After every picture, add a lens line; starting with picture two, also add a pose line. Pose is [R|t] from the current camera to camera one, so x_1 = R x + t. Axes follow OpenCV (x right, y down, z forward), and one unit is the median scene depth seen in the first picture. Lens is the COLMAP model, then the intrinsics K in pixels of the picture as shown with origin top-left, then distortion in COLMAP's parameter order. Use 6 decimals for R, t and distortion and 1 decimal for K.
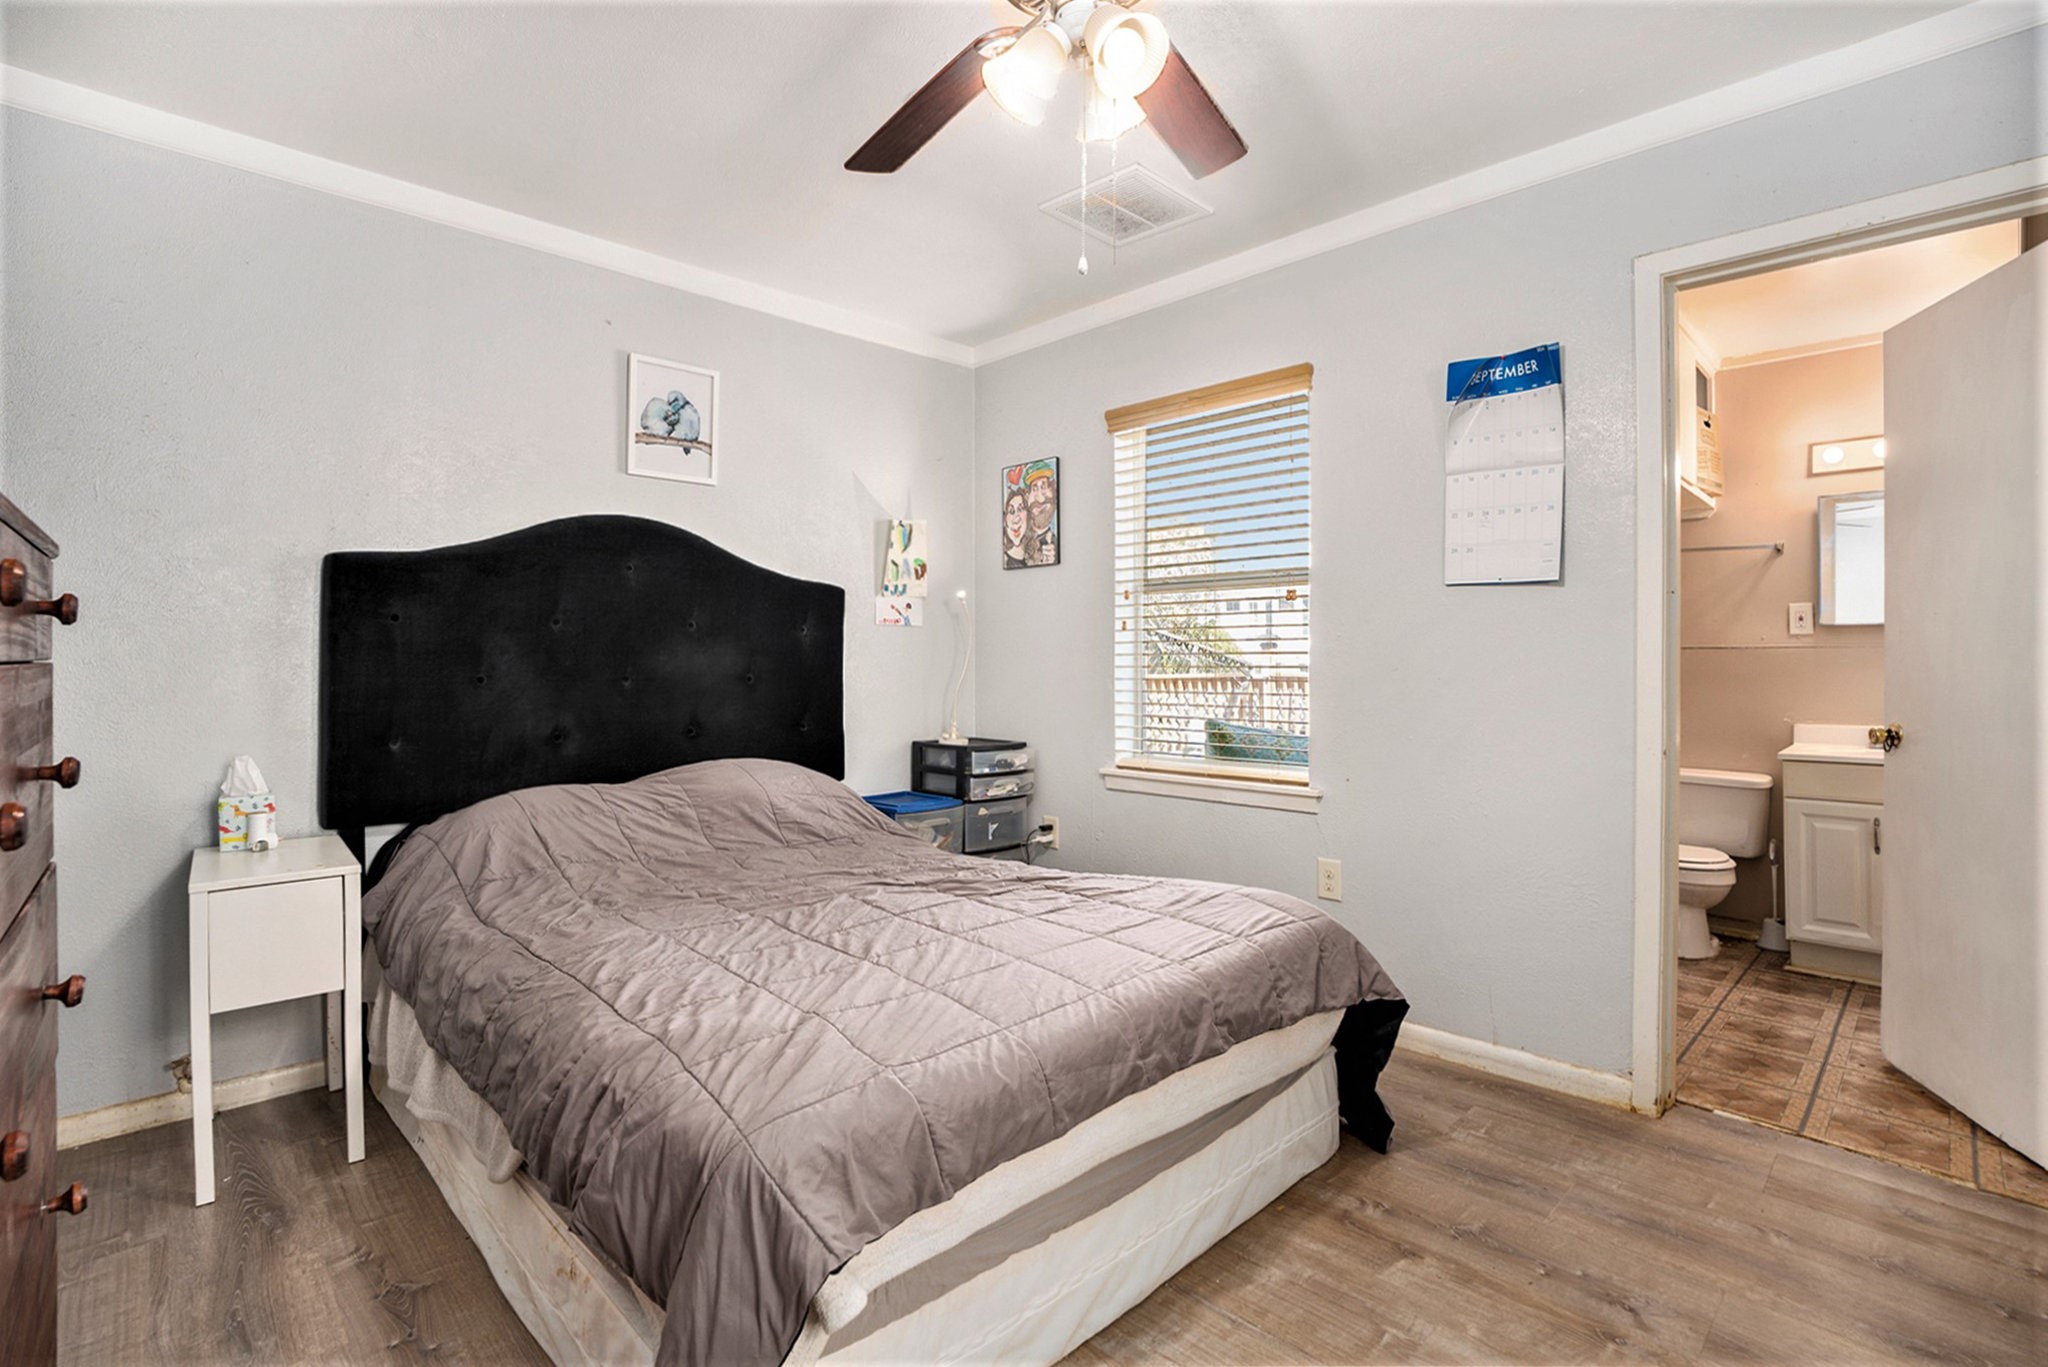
lens RADIAL K [[950.6, 0, 1019.0], [0, 950.6, 669.8], [0, 0, 1]] dist [-0.056570, 0.012548]
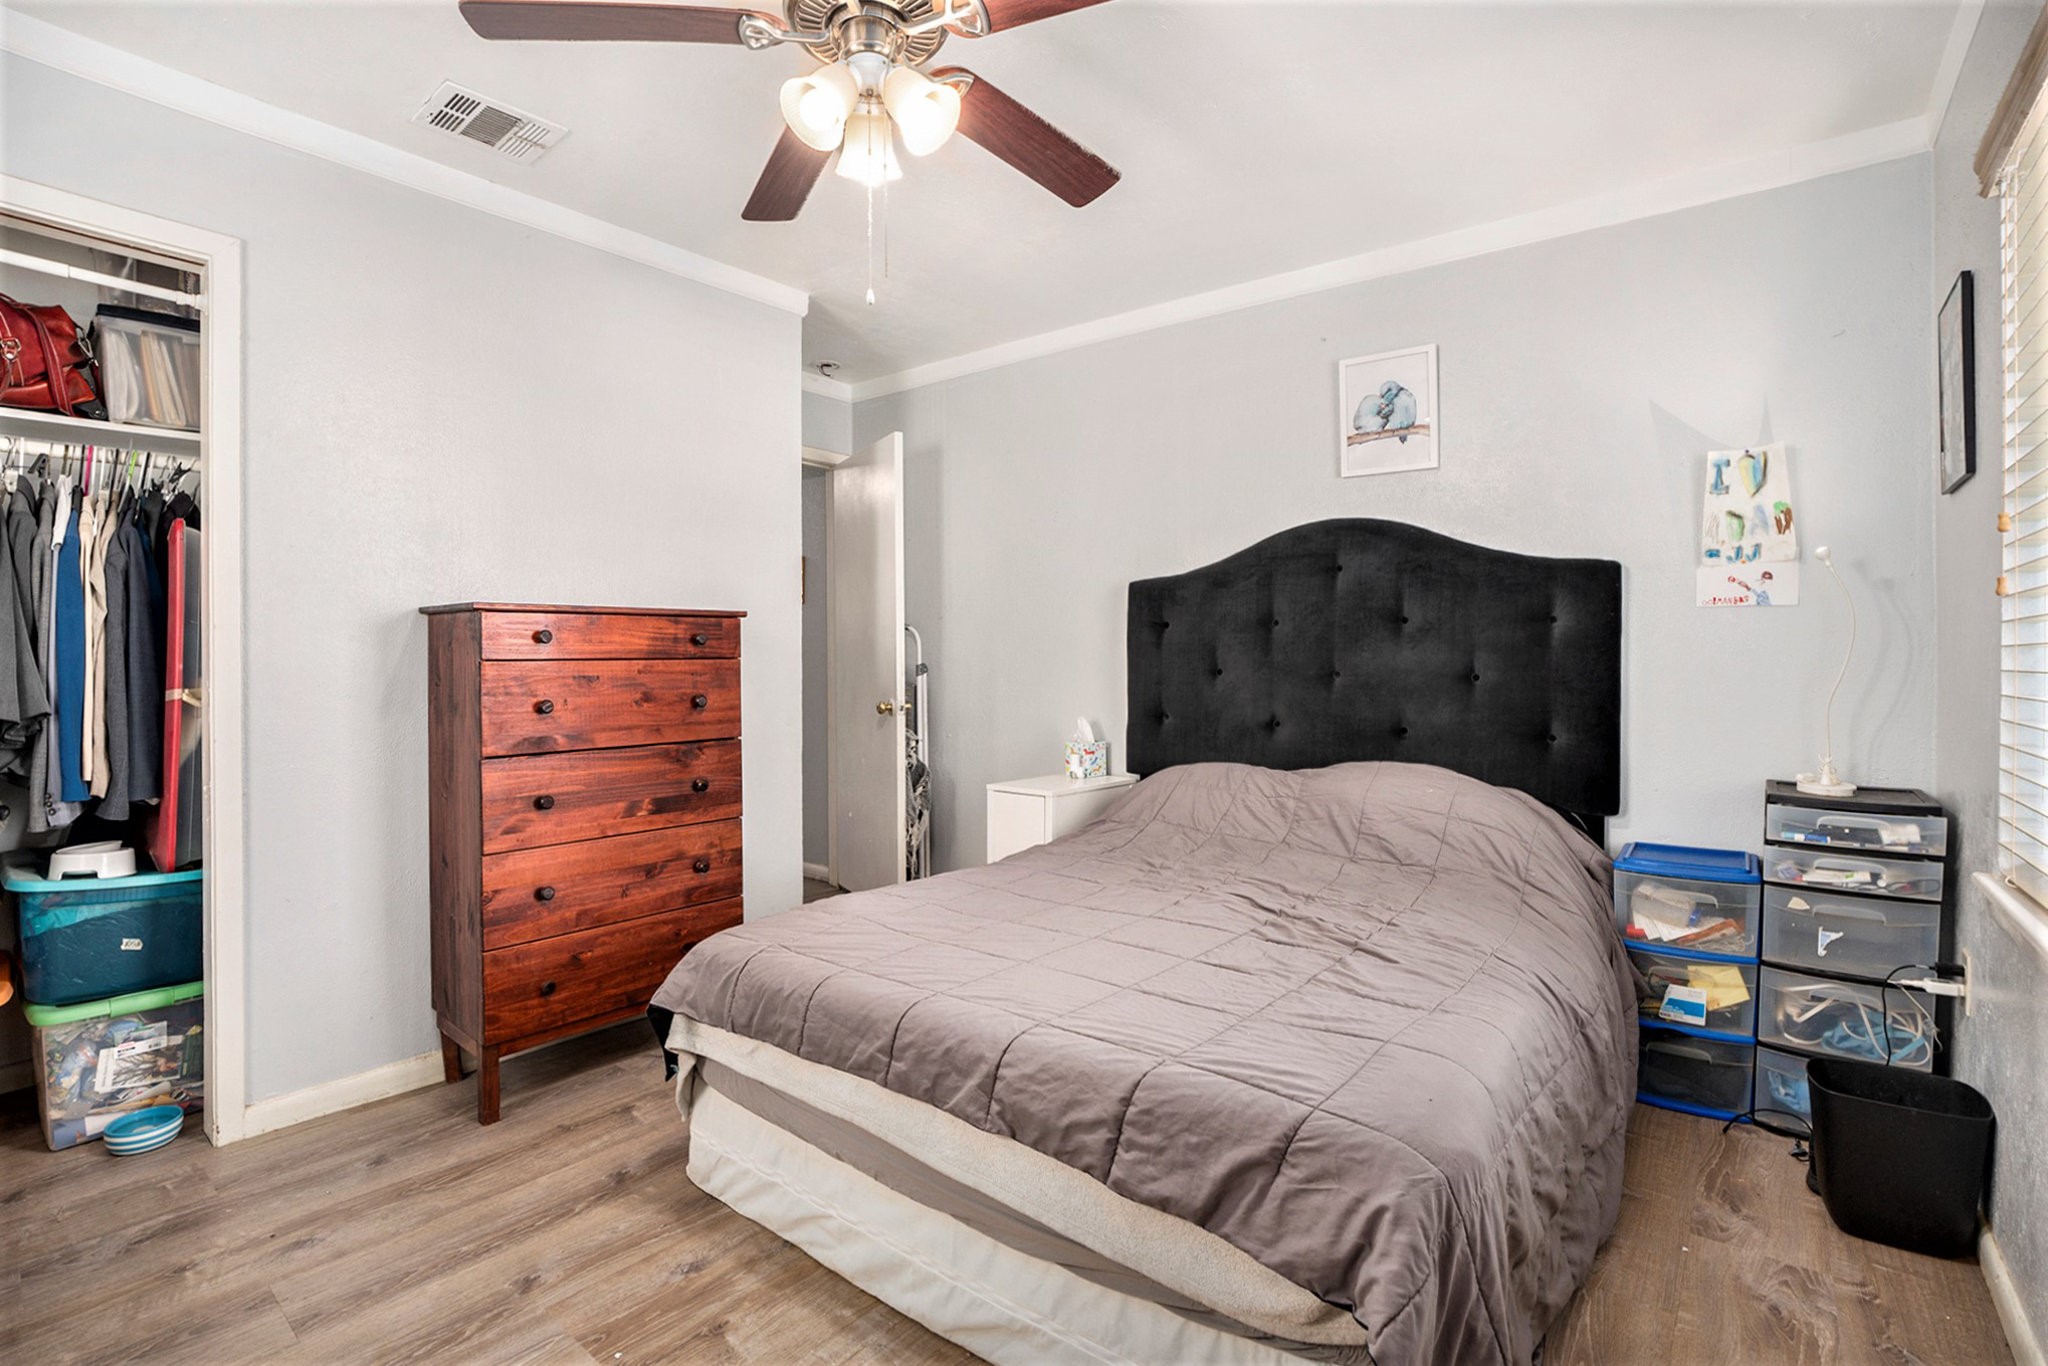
lens RADIAL K [[950.6, 0, 1015.7], [0, 950.6, 669.3], [0, 0, 1]] dist [-0.056570, 0.012548]
pose [[0.141117, 0.012820, -0.989910, 0.547336], [-0.009774, 0.999885, 0.011556, -0.004825], [0.989945, 0.008045, 0.141226, 0.479388]]
